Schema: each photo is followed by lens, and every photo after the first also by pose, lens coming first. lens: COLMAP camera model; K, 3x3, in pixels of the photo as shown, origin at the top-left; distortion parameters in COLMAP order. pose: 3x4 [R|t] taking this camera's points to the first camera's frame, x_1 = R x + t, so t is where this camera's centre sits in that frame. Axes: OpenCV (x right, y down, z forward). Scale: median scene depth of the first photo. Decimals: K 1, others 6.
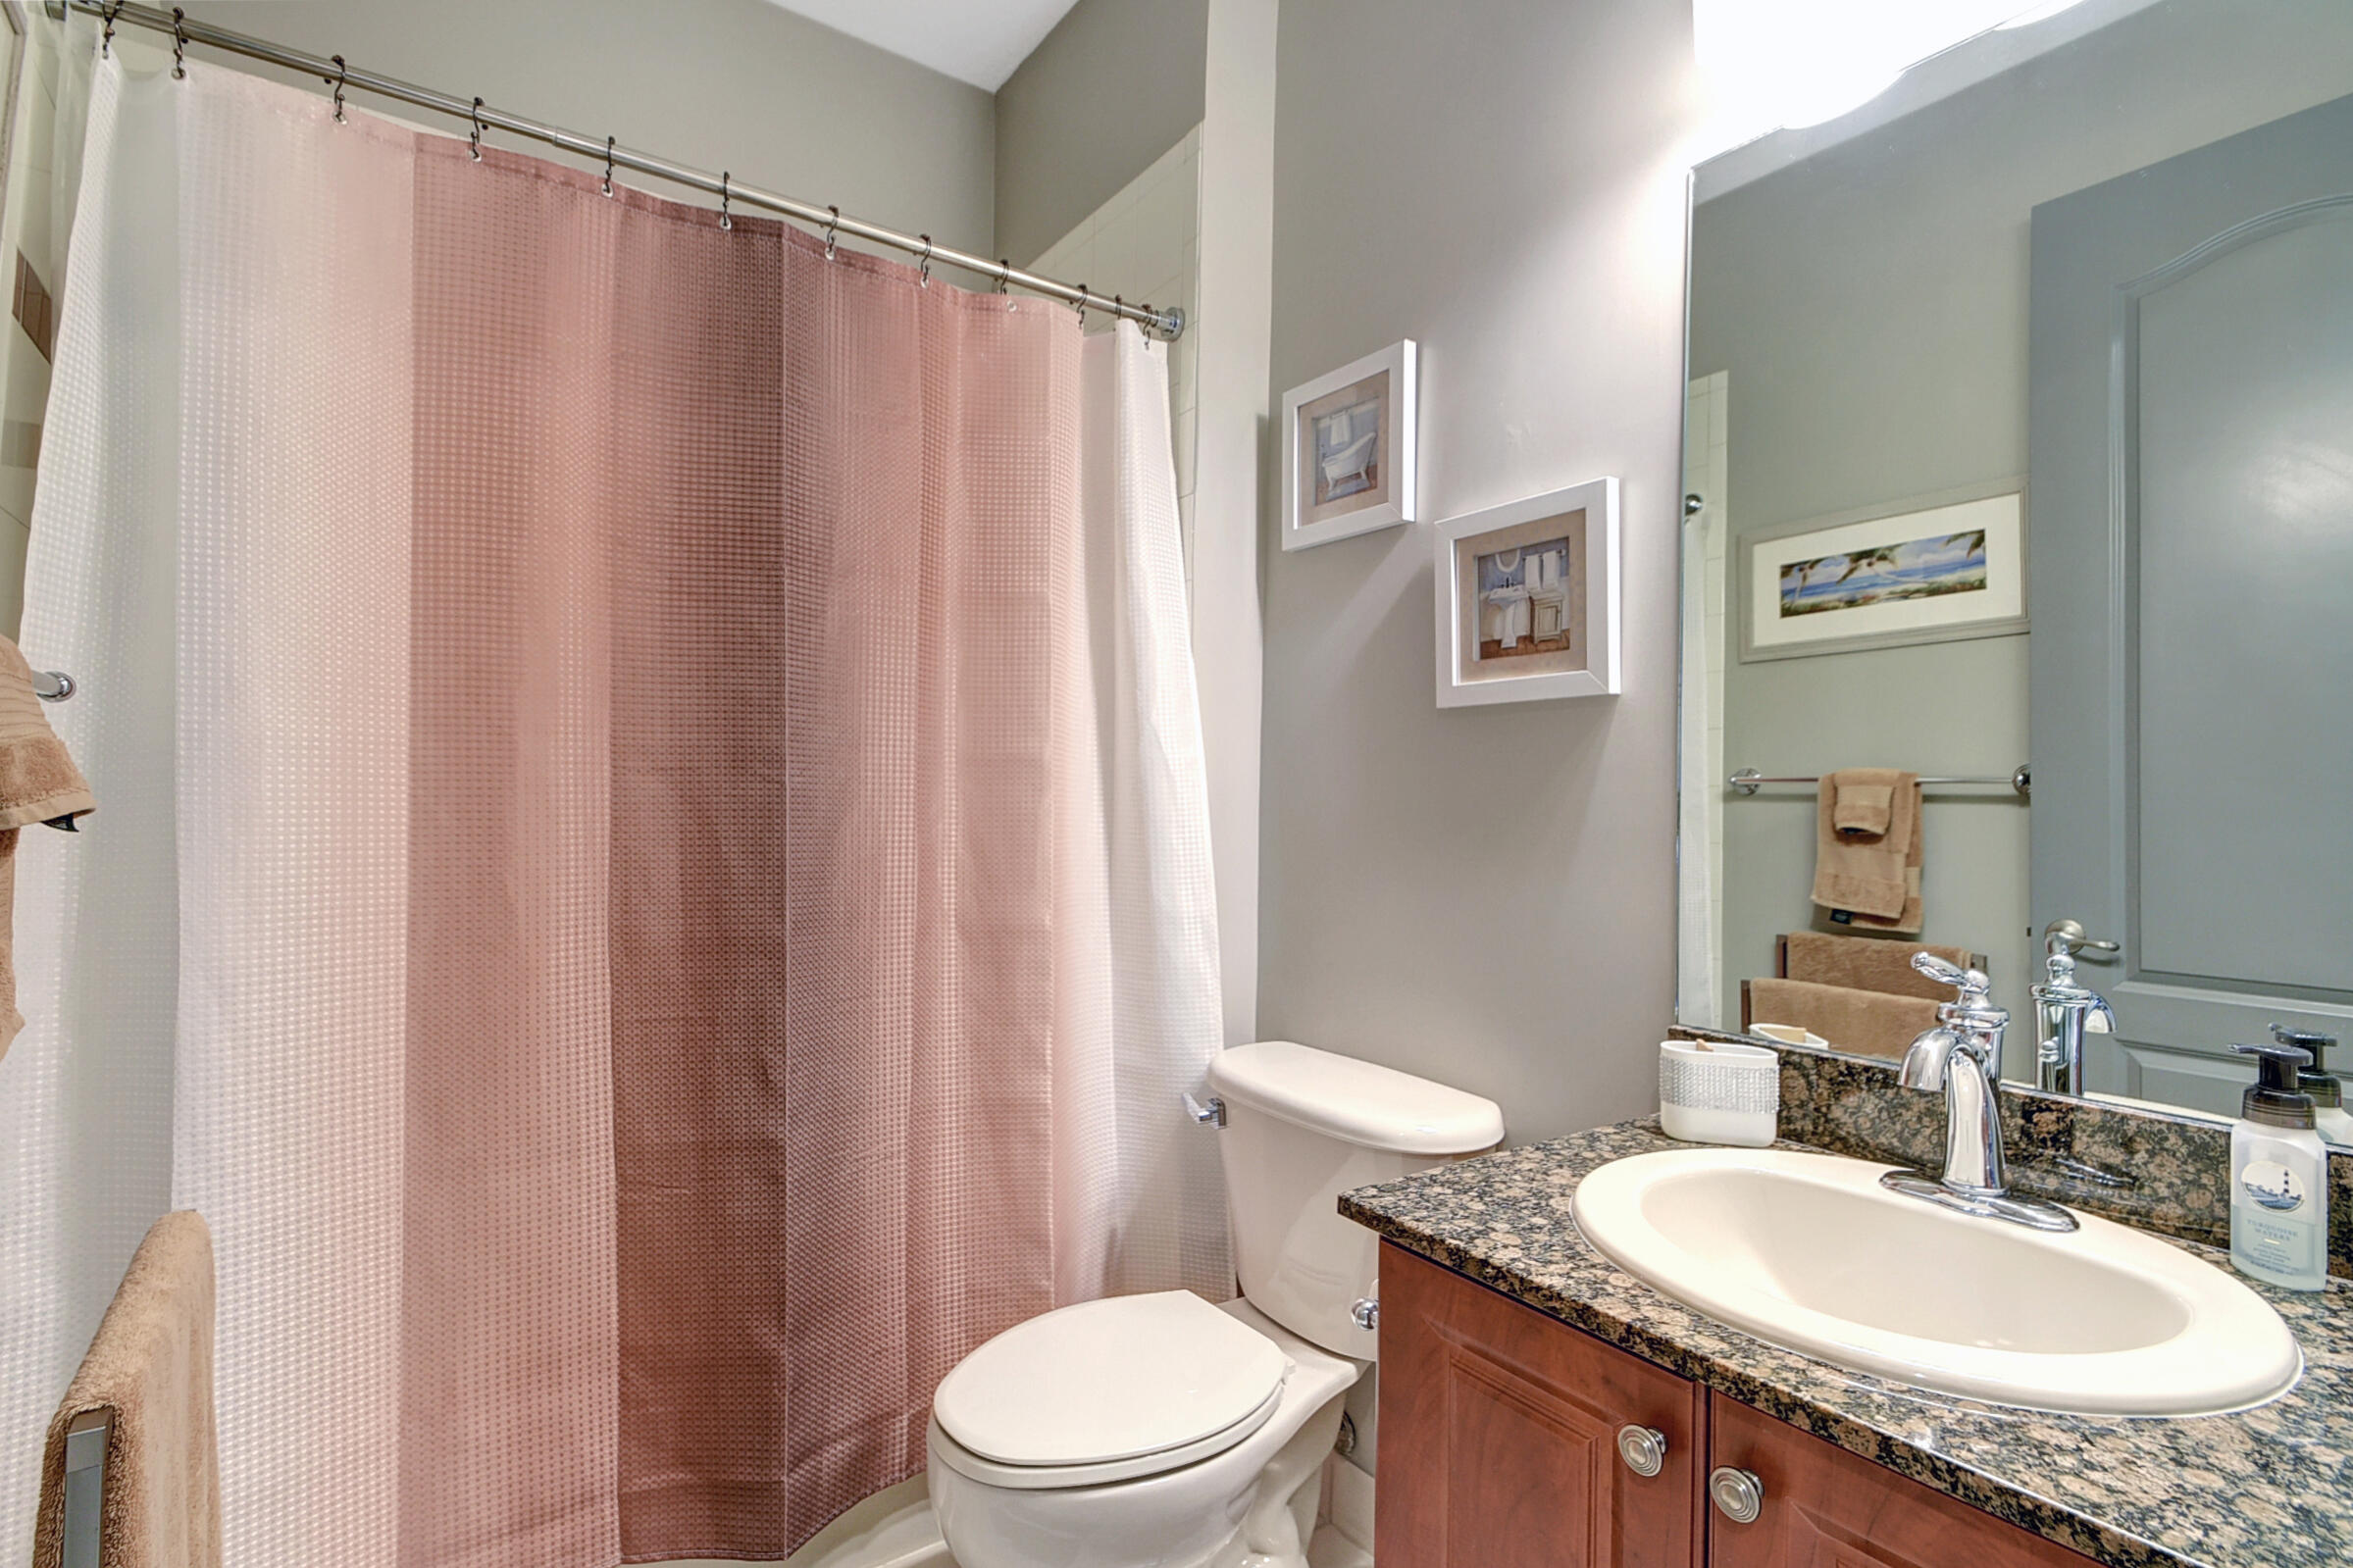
lens RADIAL K [[1059.5, 0, 1176.8], [0, 1059.5, 794.8], [0, 0, 1]] dist [0.011462, -0.005499]
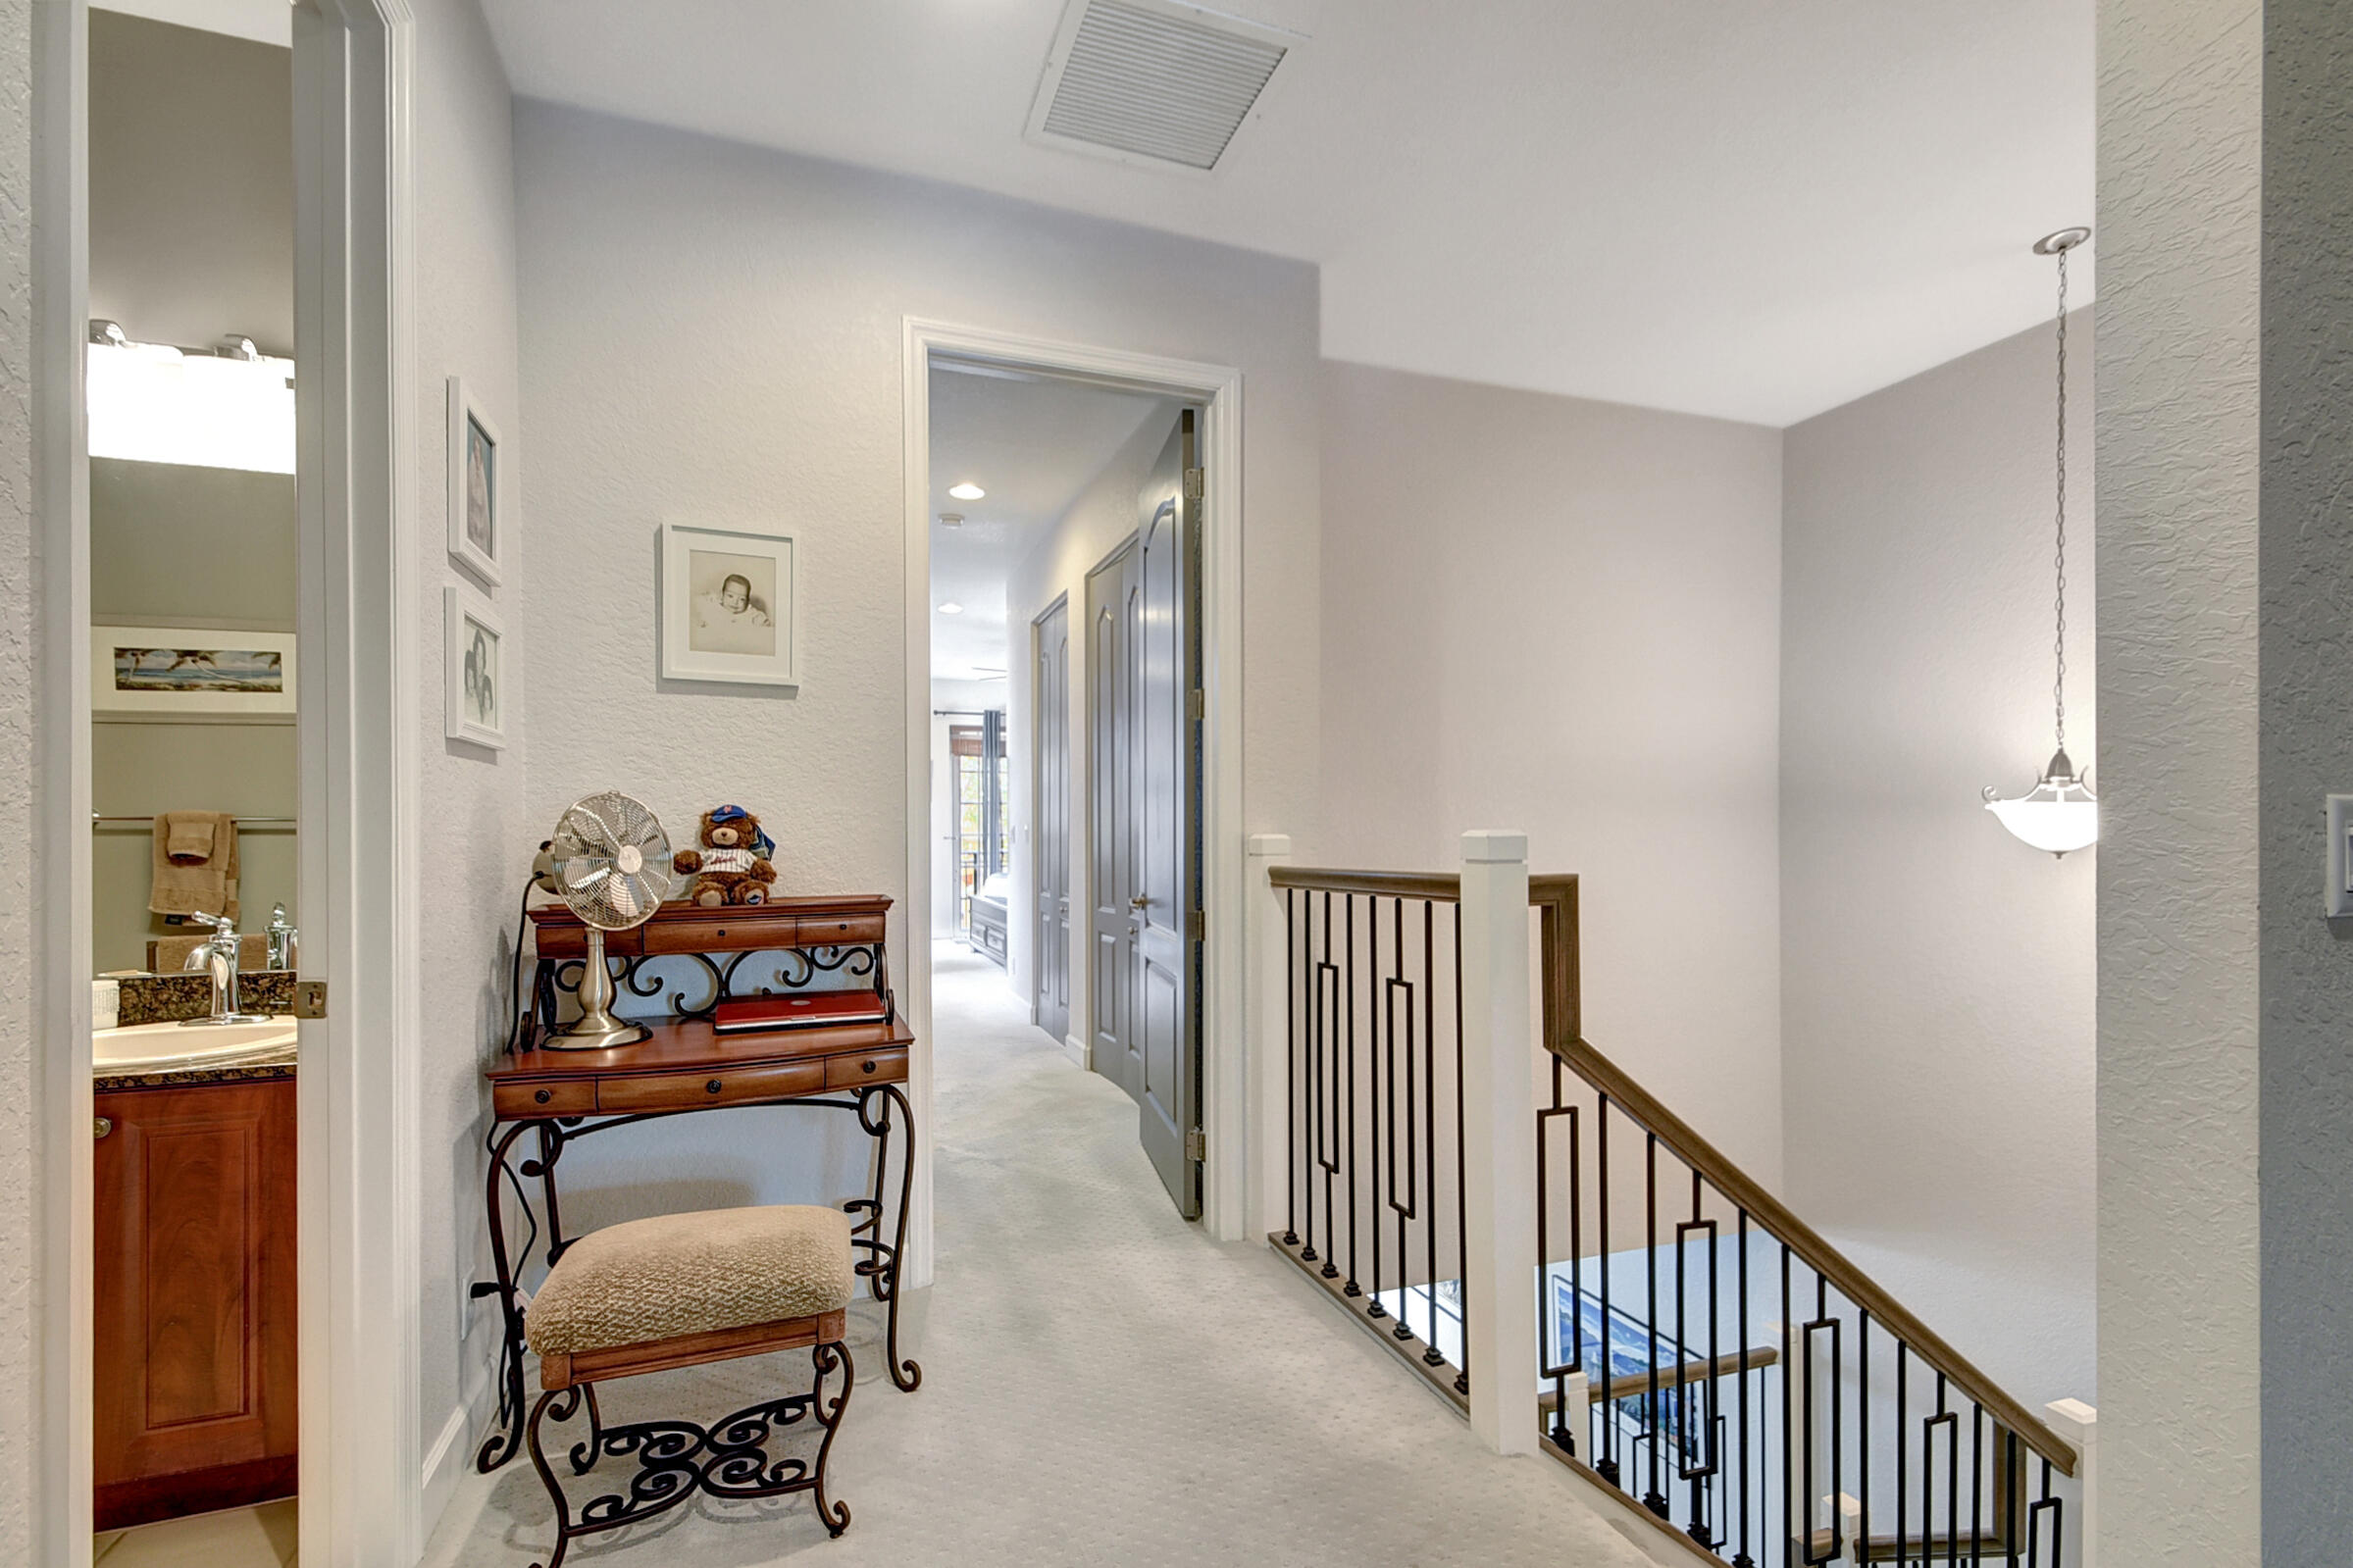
lens RADIAL K [[1059.5, 0, 1182.4], [0, 1059.5, 833.9], [0, 0, 1]] dist [0.011462, -0.005499]
pose [[0.271938, -0.018788, 0.962131, -0.332589], [0.004545, 0.999823, 0.018240, -0.013921], [-0.962304, -0.000587, 0.271975, -0.607864]]
